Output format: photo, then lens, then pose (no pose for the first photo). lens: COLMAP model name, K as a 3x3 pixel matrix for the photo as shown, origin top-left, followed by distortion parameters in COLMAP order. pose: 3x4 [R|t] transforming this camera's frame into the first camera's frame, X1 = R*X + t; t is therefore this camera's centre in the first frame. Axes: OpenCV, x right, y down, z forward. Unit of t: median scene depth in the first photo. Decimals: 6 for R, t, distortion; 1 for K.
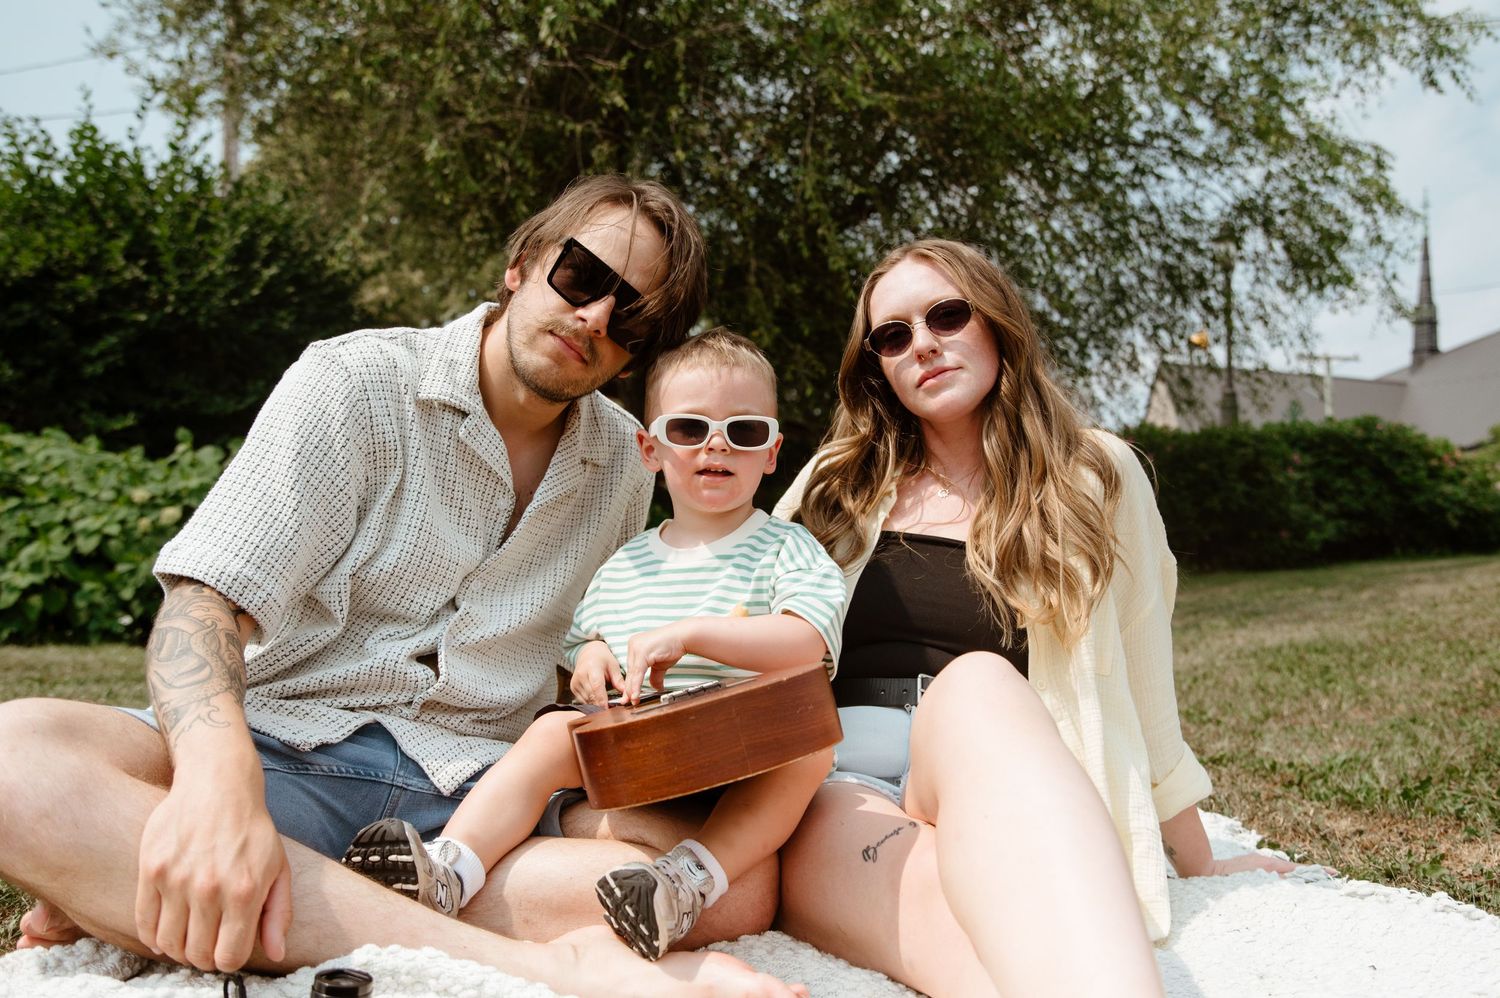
lens RADIAL K [[1339.1, 0, 771.1], [0, 1339.1, 501.7], [0, 0, 1]] dist [-0.012487, 0.015442]
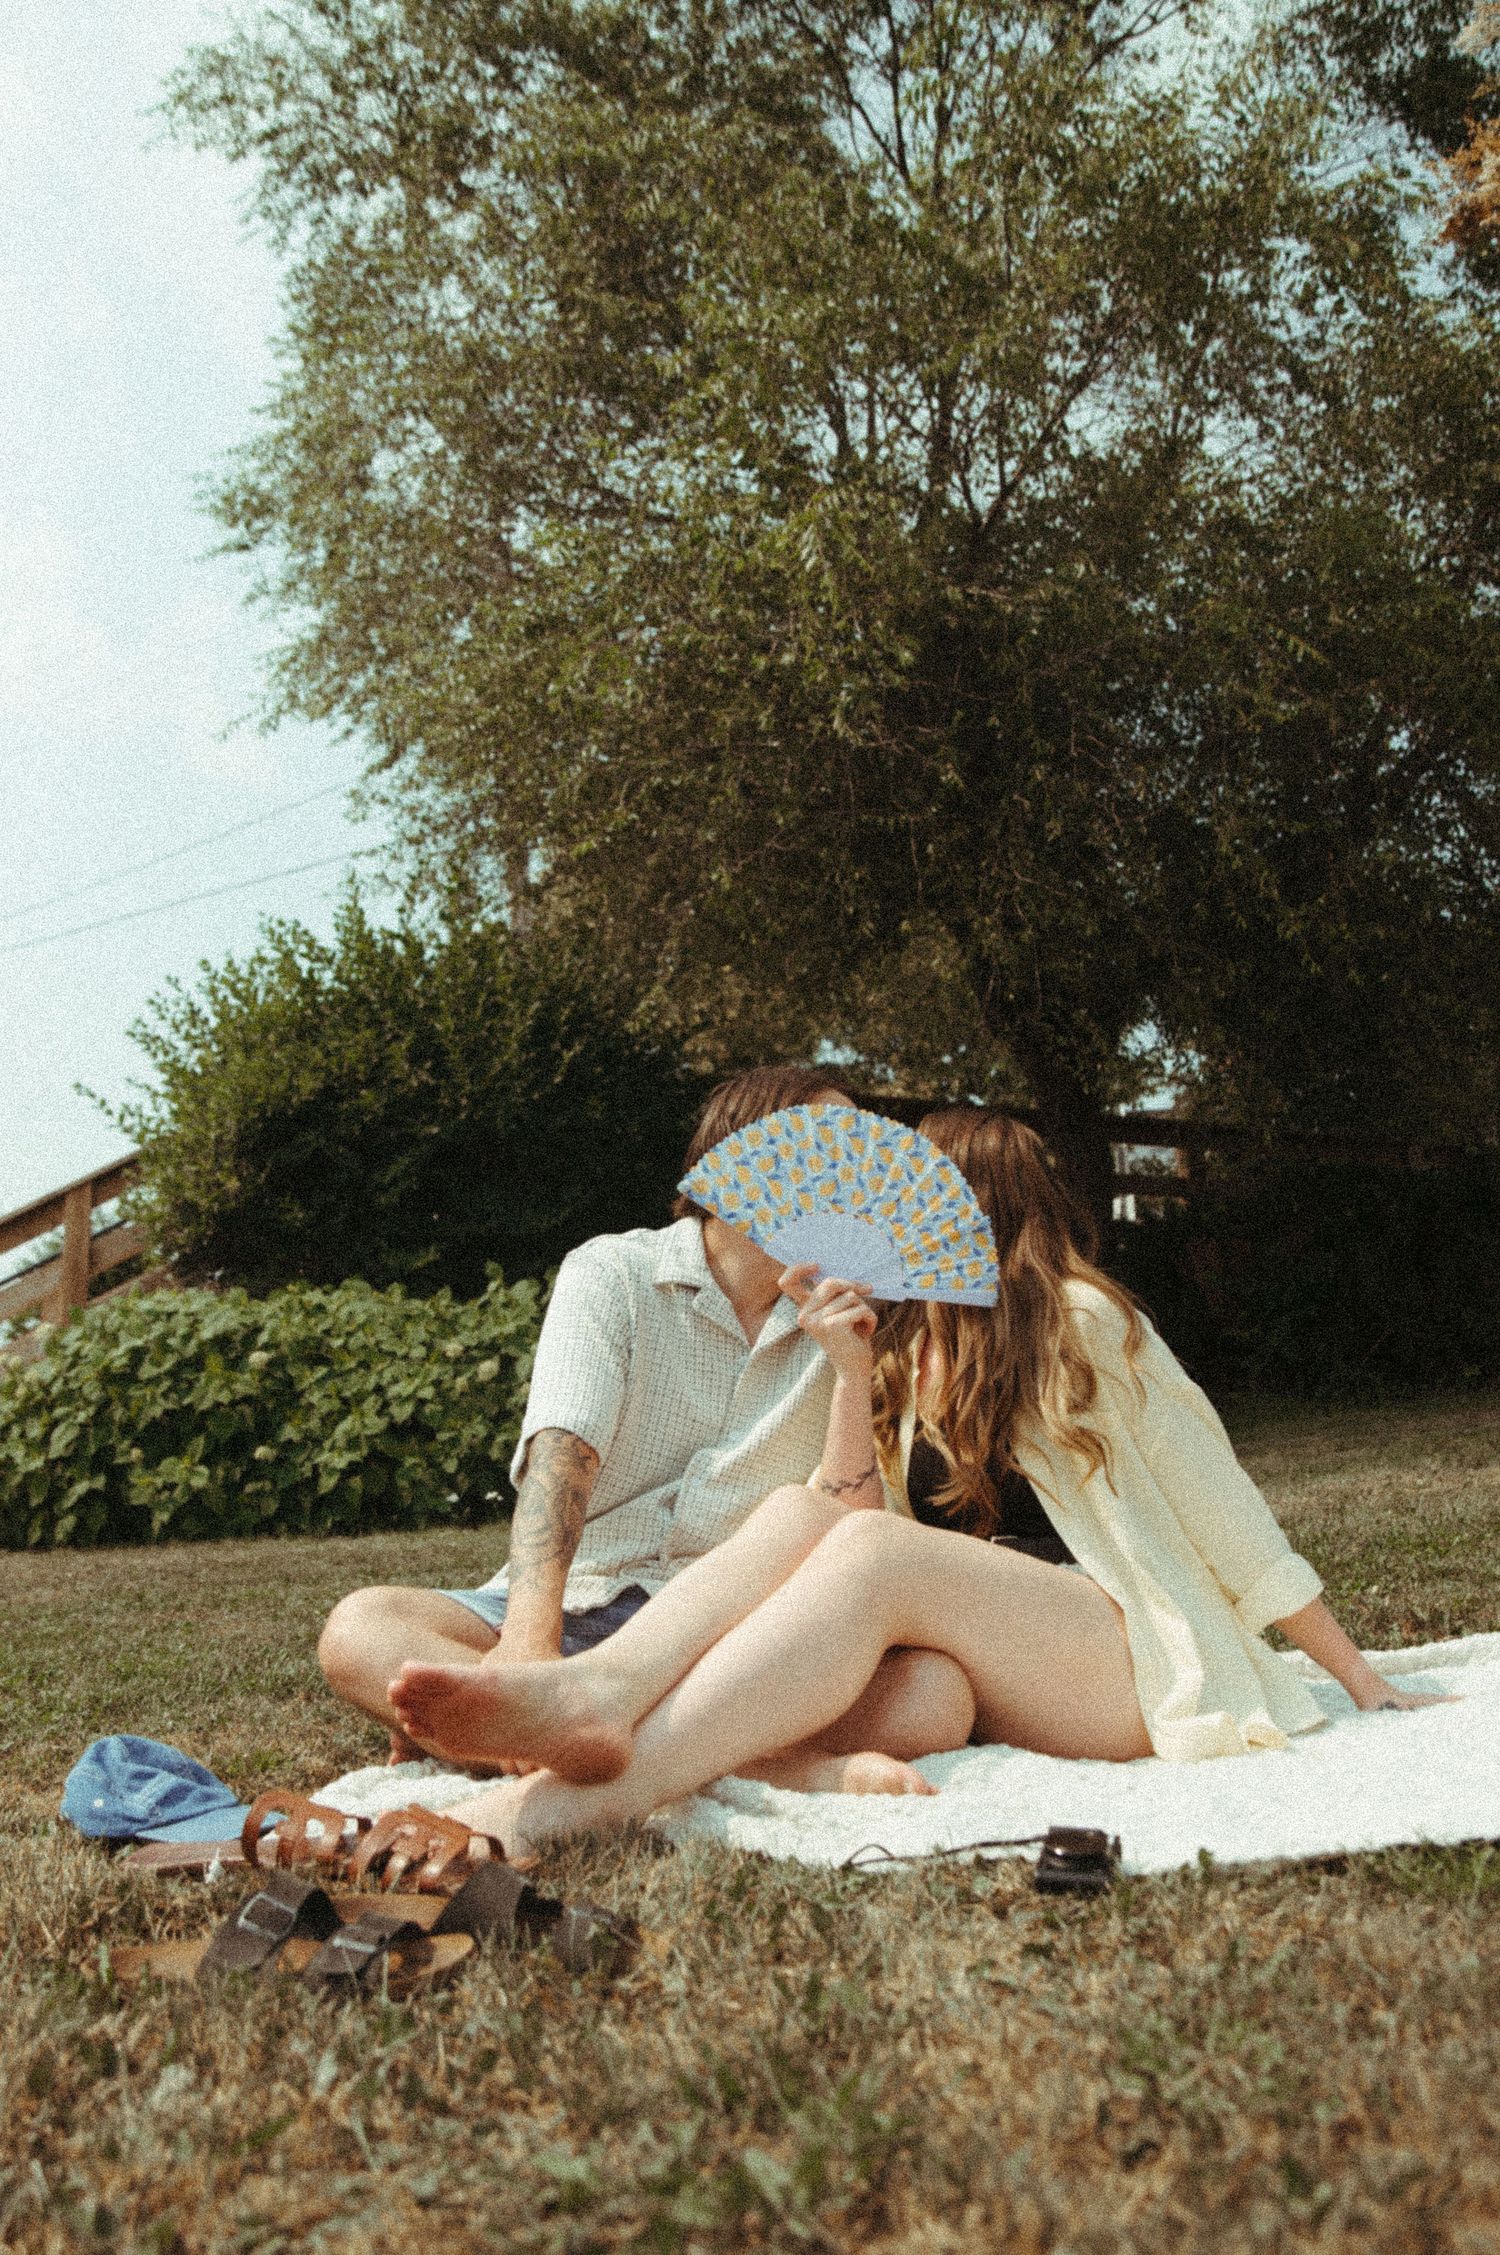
lens RADIAL K [[2021.8, 0, 707.6], [0, 2021.8, 1190.4], [0, 0, 1]] dist [-0.072505, 0.115453]
pose [[0.943858, -0.118471, -0.308379, 0.209622], [0.107229, 0.992809, -0.053212, -0.046258], [0.312465, 0.017158, 0.949774, -0.402552]]
